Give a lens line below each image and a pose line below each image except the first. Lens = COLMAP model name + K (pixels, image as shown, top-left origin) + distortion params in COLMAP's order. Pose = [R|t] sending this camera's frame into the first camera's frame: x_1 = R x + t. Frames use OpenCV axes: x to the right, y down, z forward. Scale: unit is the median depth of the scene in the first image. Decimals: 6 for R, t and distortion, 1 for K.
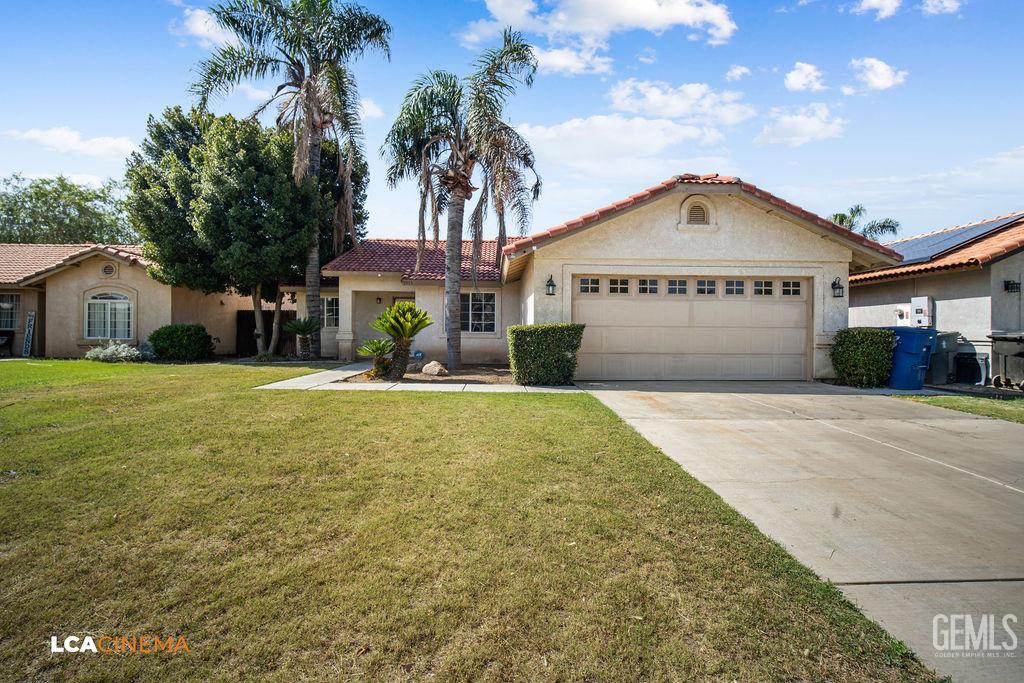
lens RADIAL K [[454.9, 0, 511.2], [0, 454.9, 337.5], [0, 0, 1]] dist [-0.004082, -0.000283]
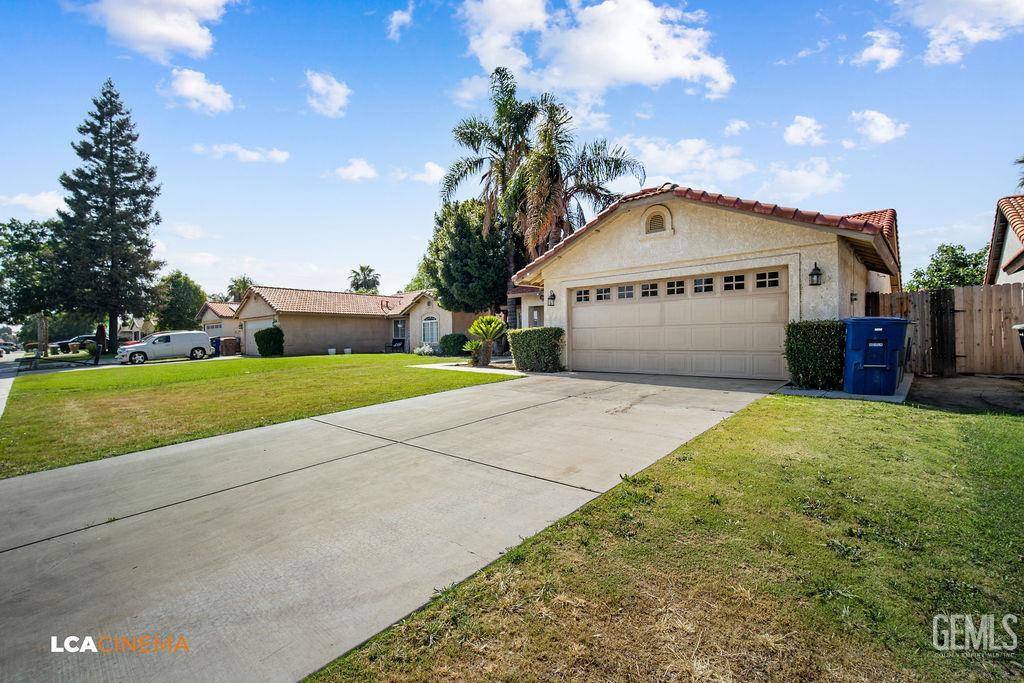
lens RADIAL K [[454.9, 0, 509.5], [0, 454.9, 341.7], [0, 0, 1]] dist [-0.004082, -0.000283]
pose [[0.699822, -0.011866, -0.714218, 0.710918], [0.014651, 0.999890, -0.002256, 0.009437], [0.714167, -0.008885, 0.699919, -0.018136]]
